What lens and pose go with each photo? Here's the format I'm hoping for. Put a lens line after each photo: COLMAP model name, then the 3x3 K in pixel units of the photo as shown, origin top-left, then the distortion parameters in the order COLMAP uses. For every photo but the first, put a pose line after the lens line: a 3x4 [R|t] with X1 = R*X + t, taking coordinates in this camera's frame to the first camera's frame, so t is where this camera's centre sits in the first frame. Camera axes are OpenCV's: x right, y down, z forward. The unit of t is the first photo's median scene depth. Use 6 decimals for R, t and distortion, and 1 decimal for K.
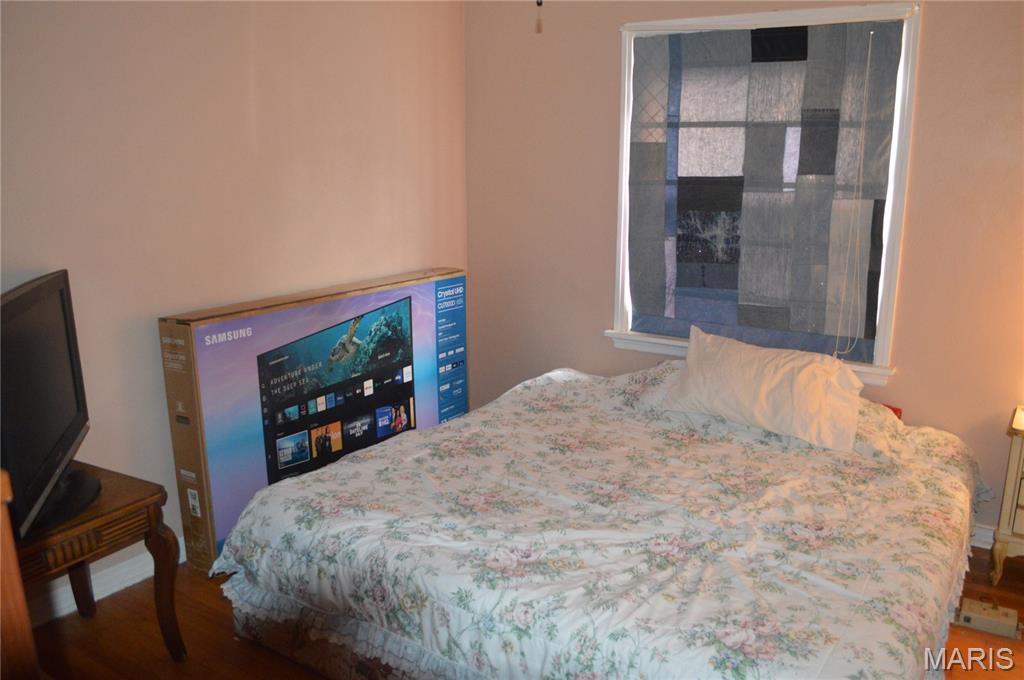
lens RADIAL K [[818.1, 0, 510.7], [0, 818.1, 343.5], [0, 0, 1]] dist [-0.083213, 0.009306]
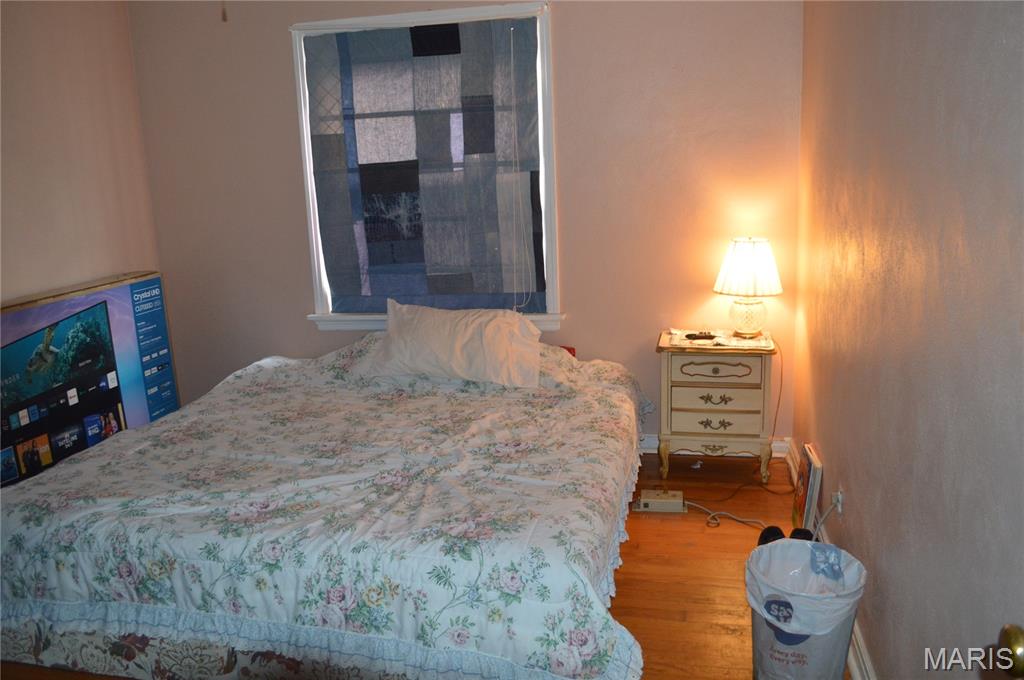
lens RADIAL K [[818.1, 0, 514.4], [0, 818.1, 341.8], [0, 0, 1]] dist [-0.083213, 0.009306]
pose [[0.925113, -0.121379, 0.359769, -0.024767], [0.126280, 0.991945, 0.009946, 0.054069], [-0.358078, 0.036230, 0.932988, -0.091747]]
